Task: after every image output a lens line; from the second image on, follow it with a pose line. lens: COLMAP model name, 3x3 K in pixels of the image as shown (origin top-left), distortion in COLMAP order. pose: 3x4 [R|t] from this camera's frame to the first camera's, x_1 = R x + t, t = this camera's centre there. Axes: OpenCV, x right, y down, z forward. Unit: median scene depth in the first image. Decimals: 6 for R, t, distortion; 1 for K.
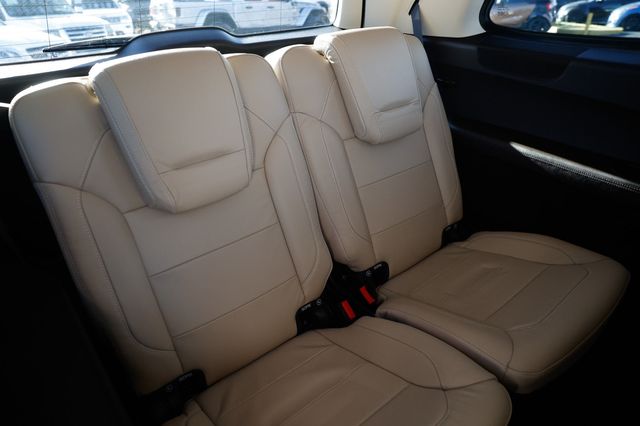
lens RADIAL K [[432.9, 0, 320.0], [0, 432.9, 213.0], [0, 0, 1]] dist [-0.010714, -0.000977]
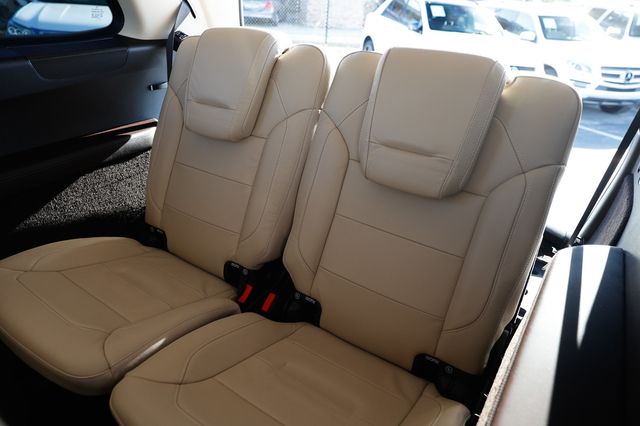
lens RADIAL K [[432.9, 0, 320.0], [0, 432.9, 213.0], [0, 0, 1]] dist [-0.010714, -0.000977]
pose [[0.294229, 0.512380, -0.806781, 0.820179], [-0.488831, 0.806055, 0.333645, -0.352536], [0.821263, 0.296212, 0.487632, 0.559388]]
